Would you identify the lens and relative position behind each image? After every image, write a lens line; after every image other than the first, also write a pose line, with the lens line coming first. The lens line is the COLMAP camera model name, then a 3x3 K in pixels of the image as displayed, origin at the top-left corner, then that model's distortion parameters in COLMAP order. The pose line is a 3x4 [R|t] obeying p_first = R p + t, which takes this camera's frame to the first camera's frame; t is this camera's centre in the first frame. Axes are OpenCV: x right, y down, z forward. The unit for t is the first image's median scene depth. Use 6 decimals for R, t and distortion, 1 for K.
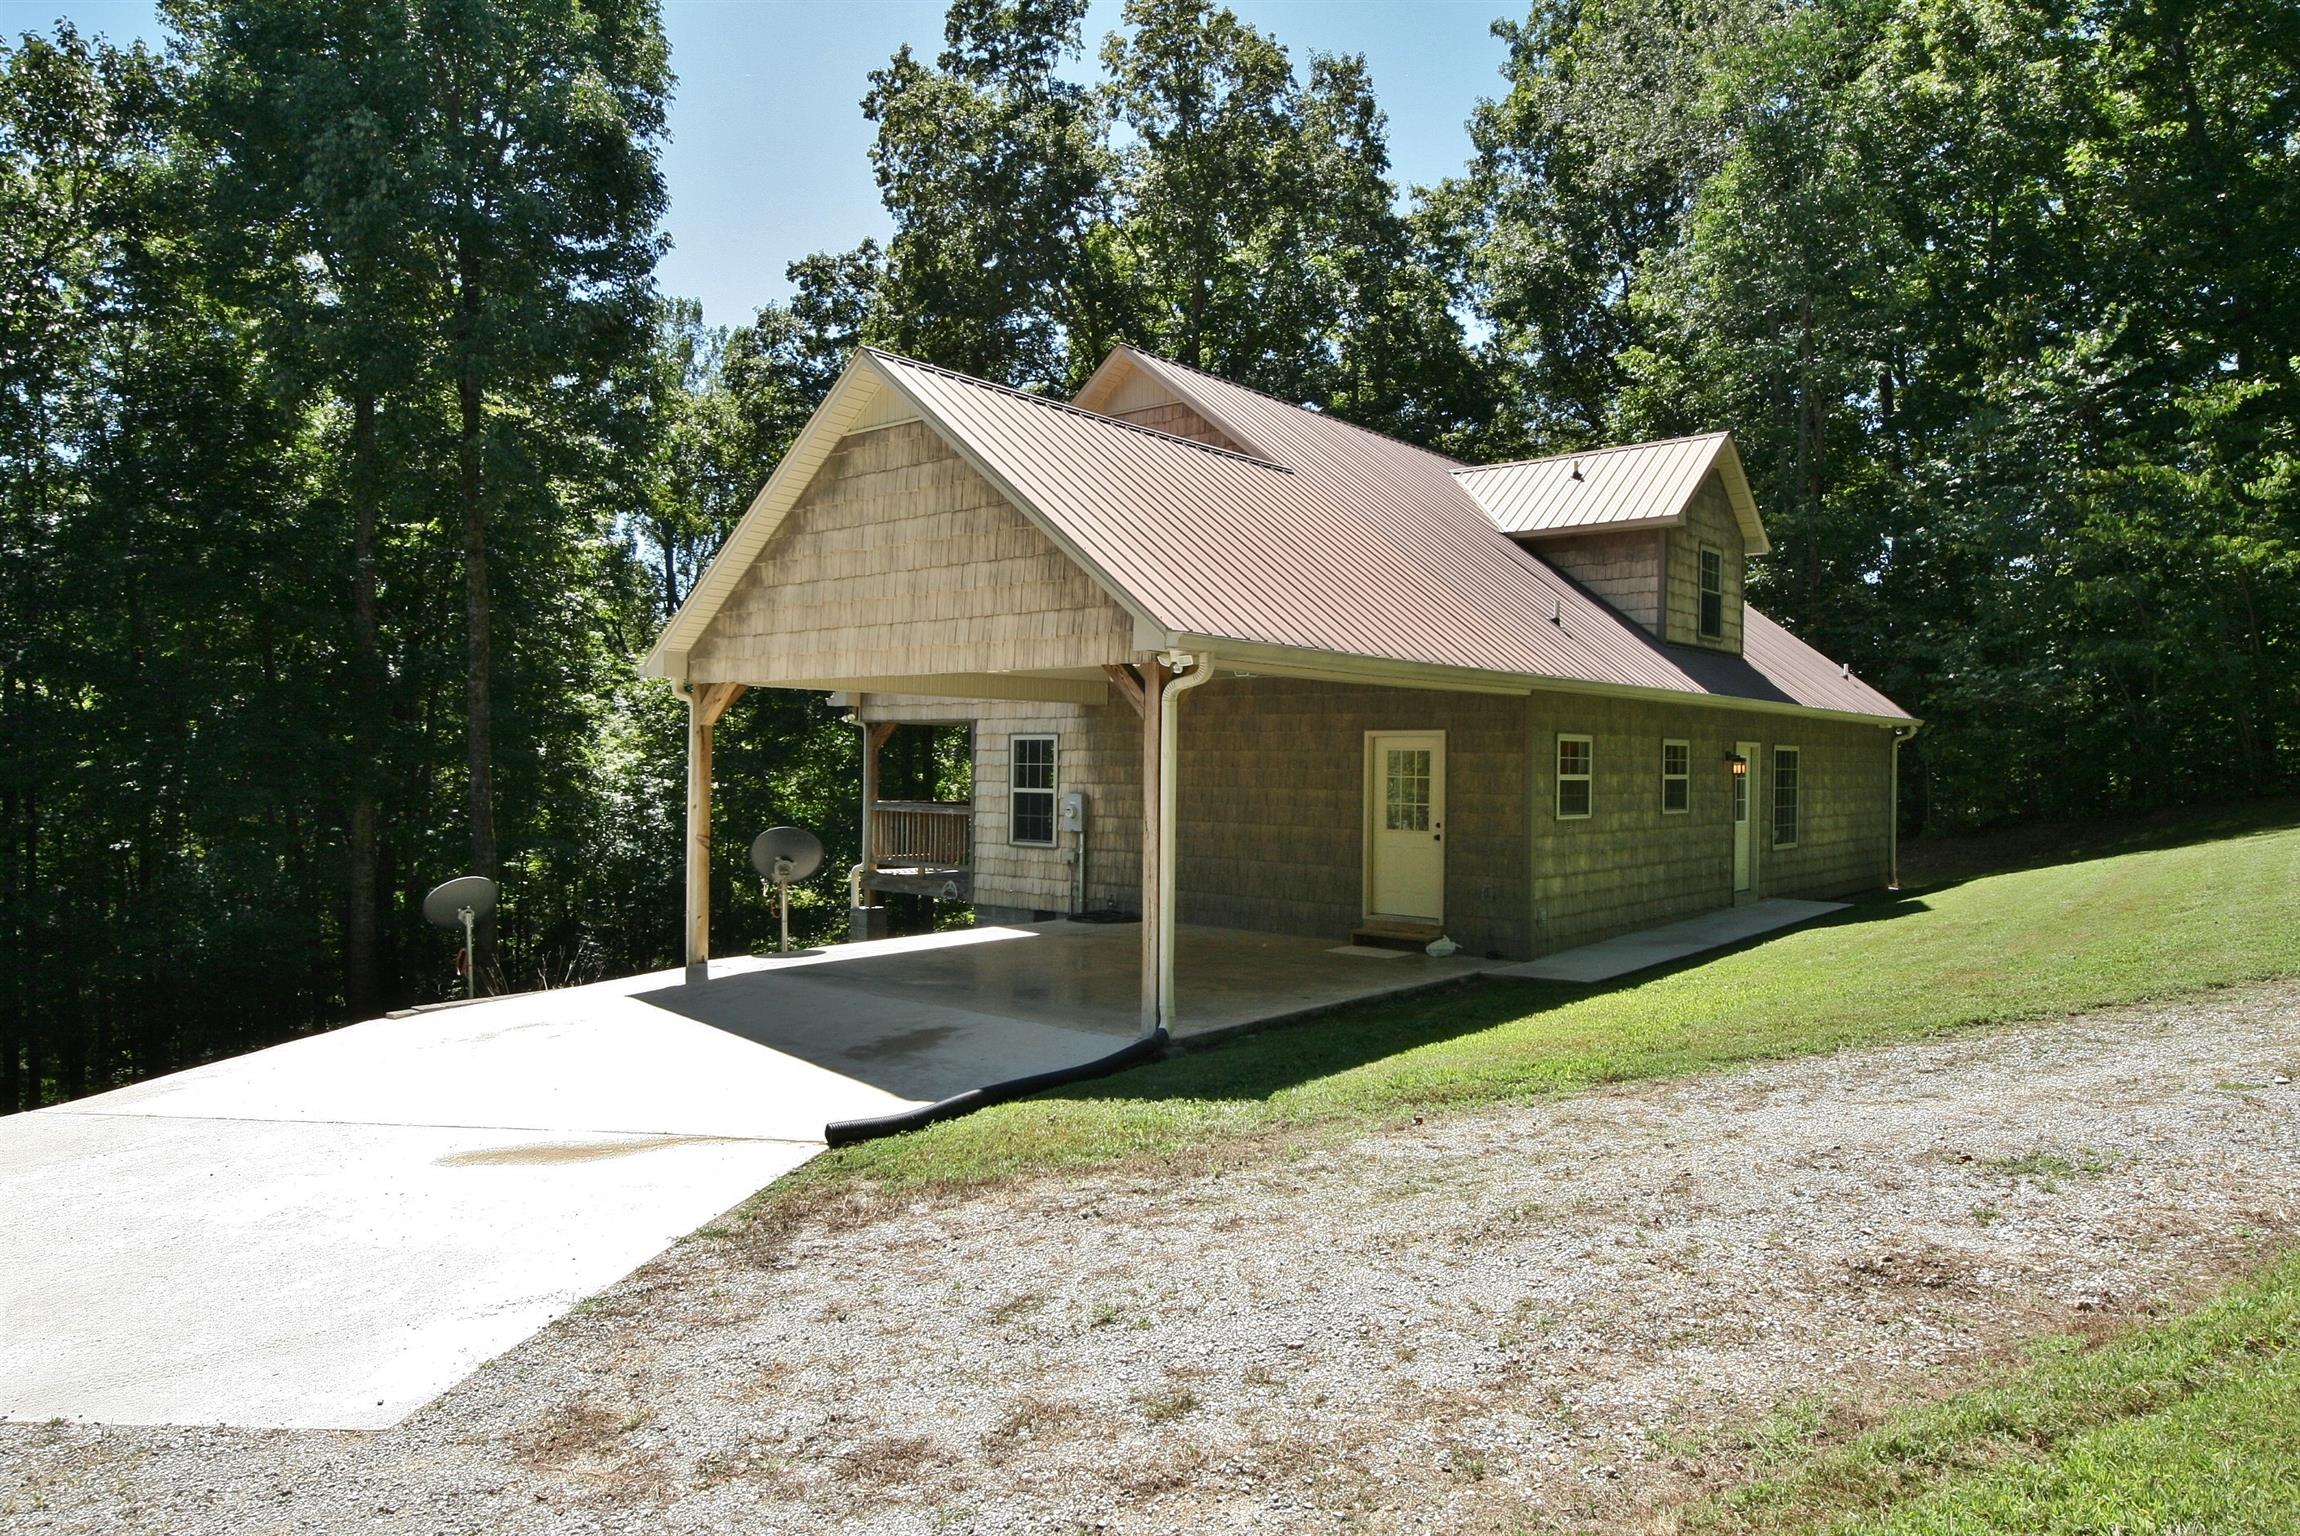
lens RADIAL K [[1530.0, 0, 1182.2], [0, 1530.0, 781.9], [0, 0, 1]] dist [-0.000873, -0.003837]
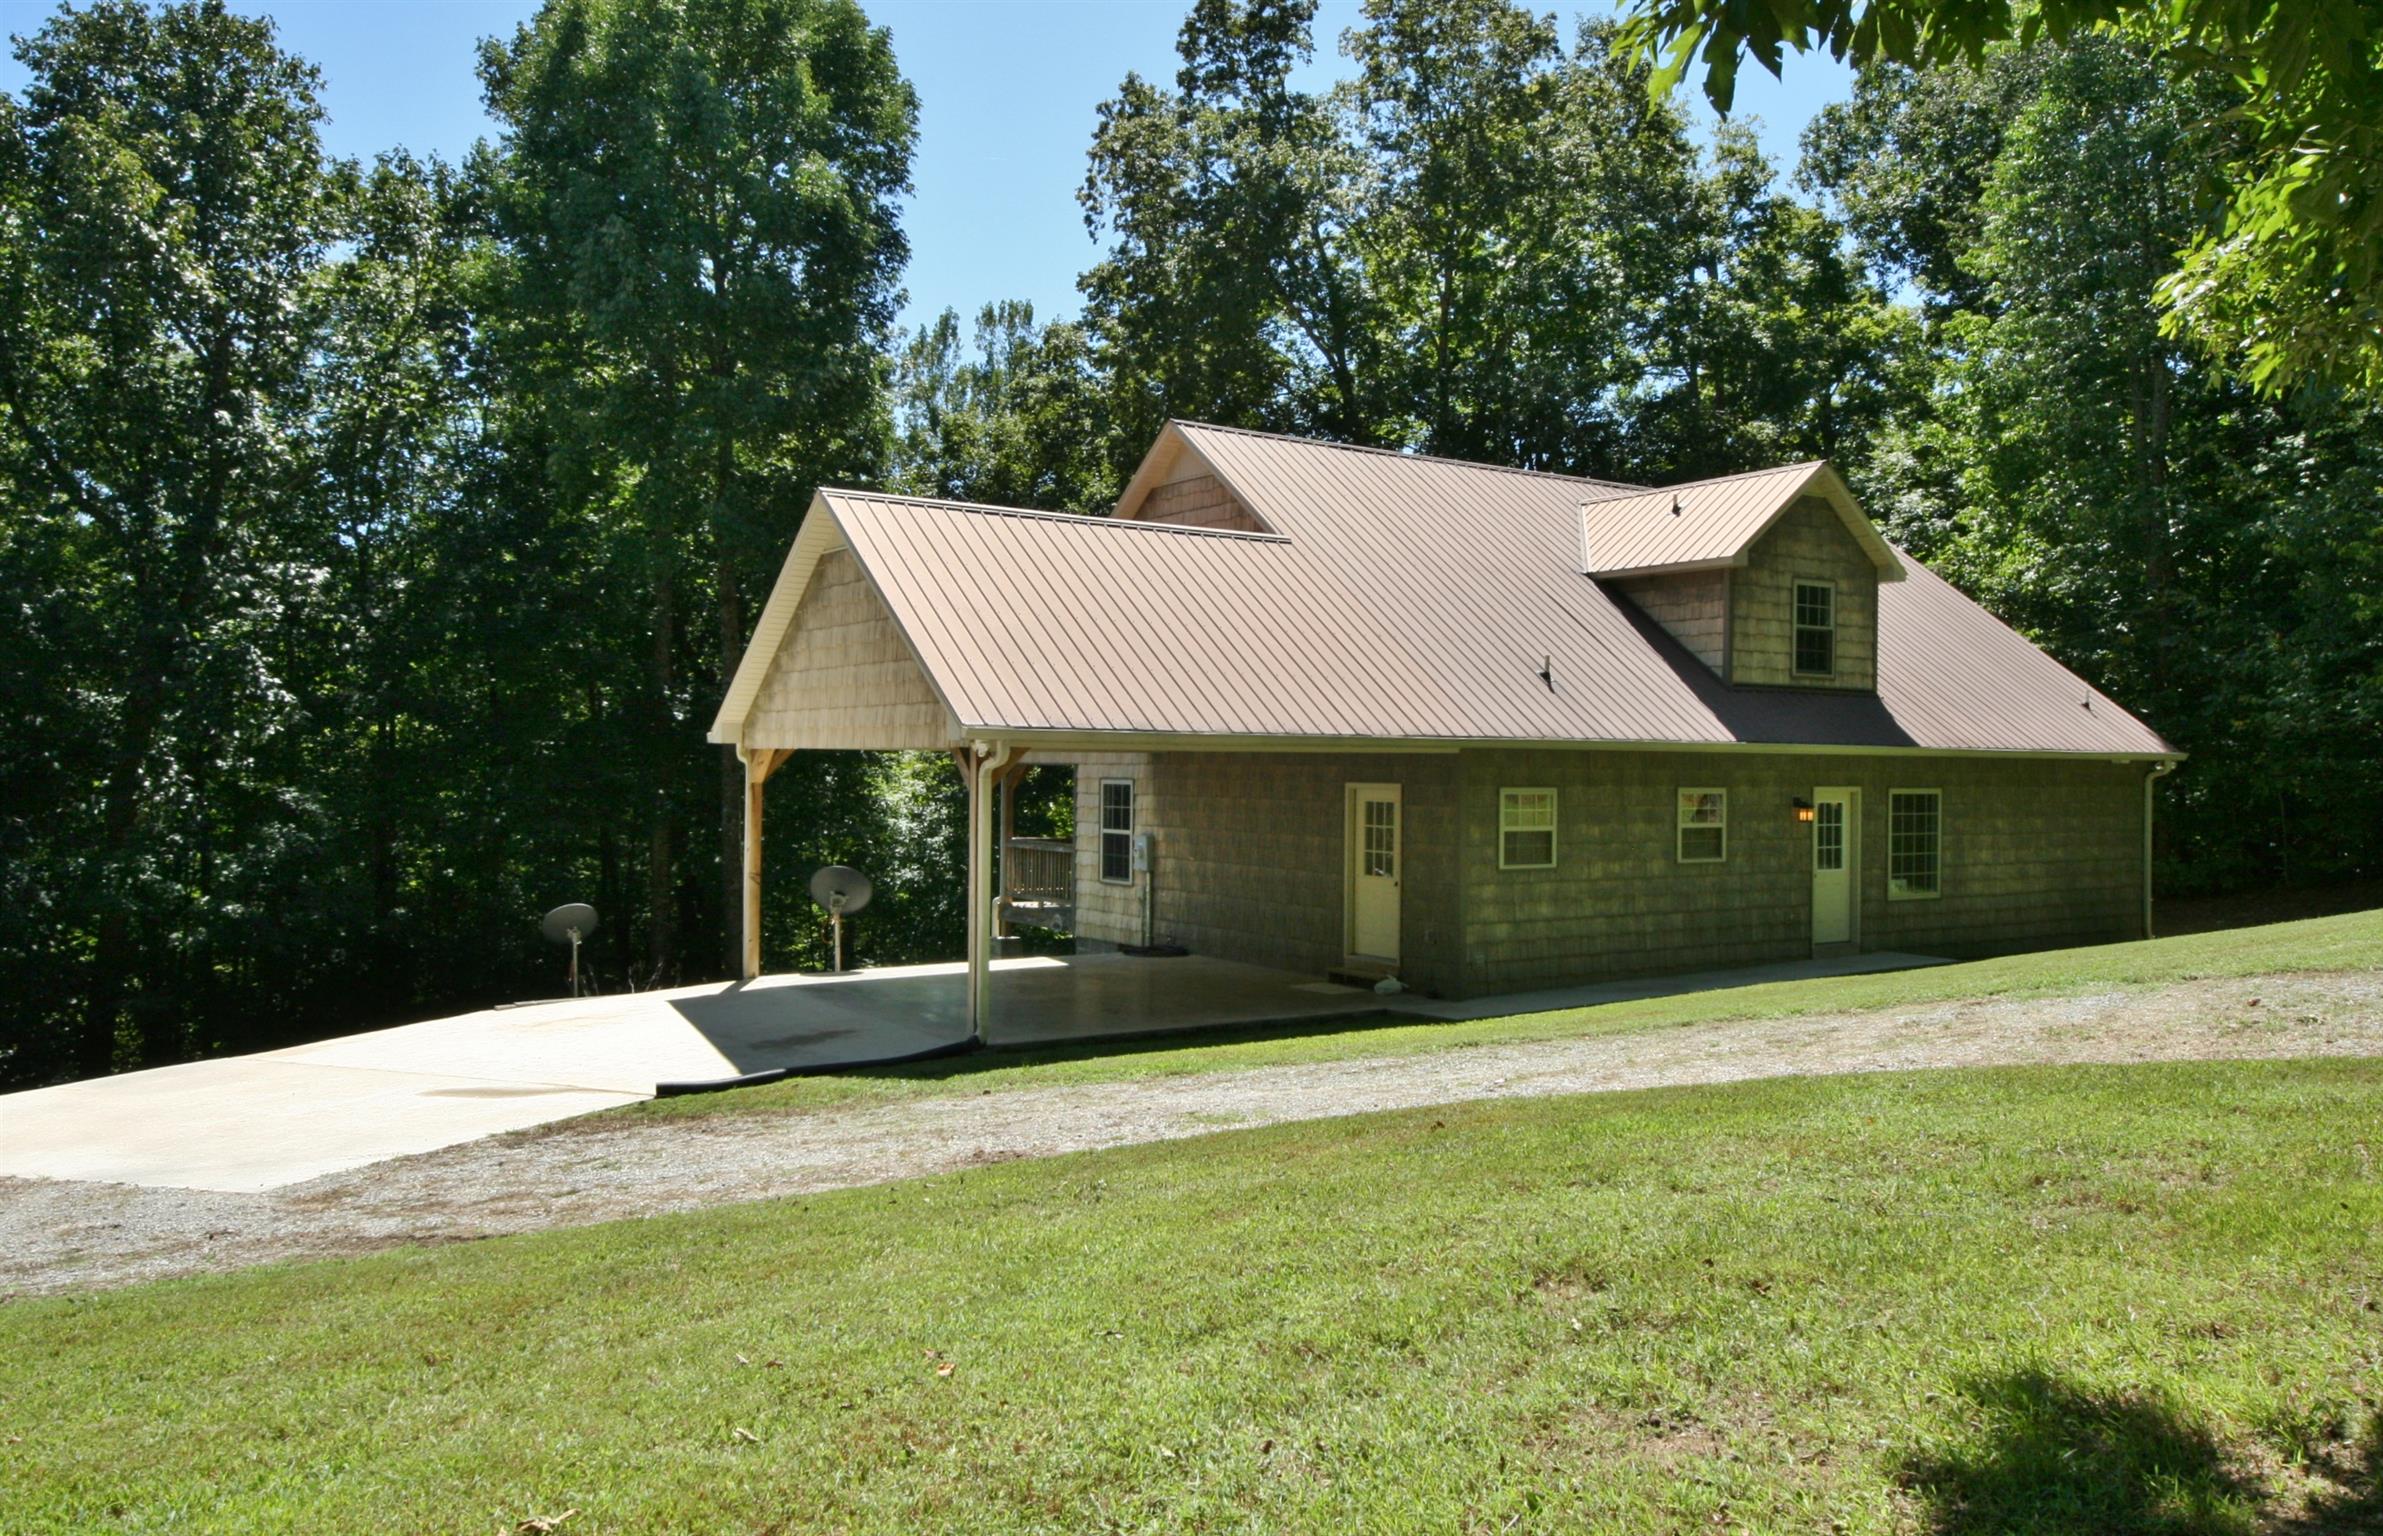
lens RADIAL K [[1862.5, 0, 1191.5], [0, 1862.5, 768.0], [0, 0, 1]] dist [0.015852, 0.004235]
pose [[0.957589, -0.001589, -0.288135, 0.332152], [-0.002300, 0.999911, -0.013156, -0.022126], [0.288130, 0.013261, 0.957499, -0.238101]]
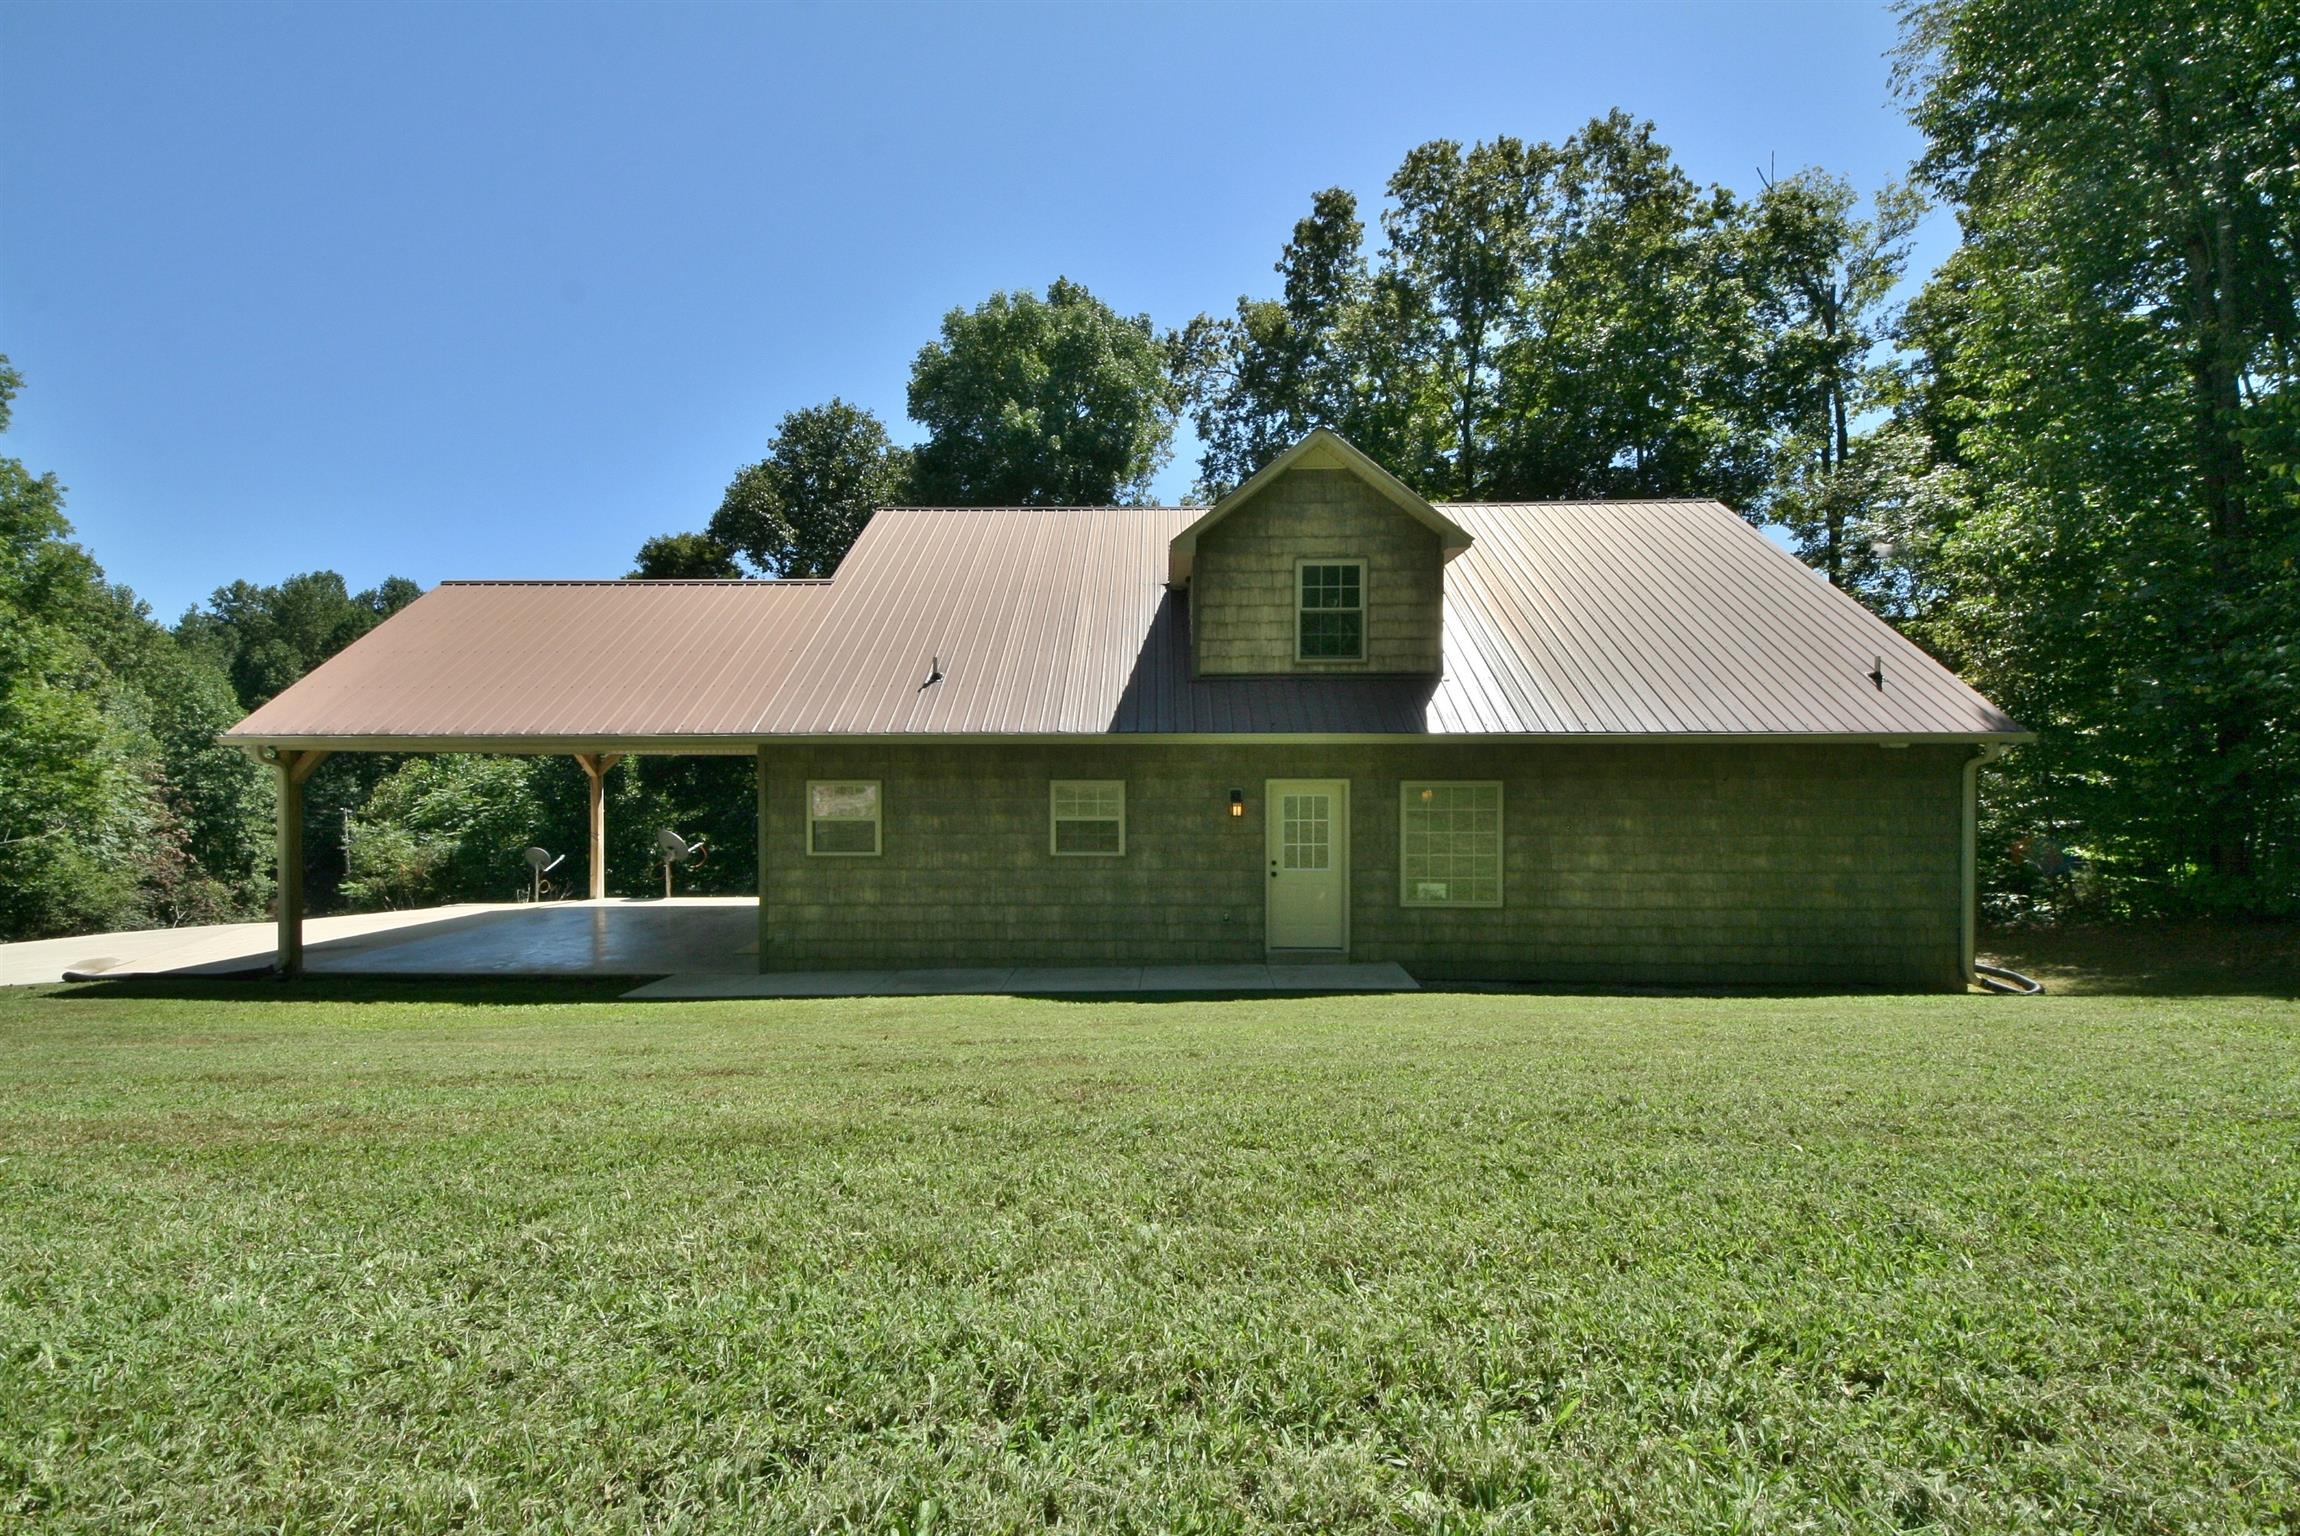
lens RADIAL K [[920.8, 0, 1150.0], [0, 920.8, 768.0], [0, 0, 1]] dist [0.010817, -0.017405]
pose [[0.606934, -0.004388, -0.794740, 0.761448], [-0.005141, 0.999942, -0.009447, -0.027926], [0.794736, 0.009820, 0.606876, 0.633386]]
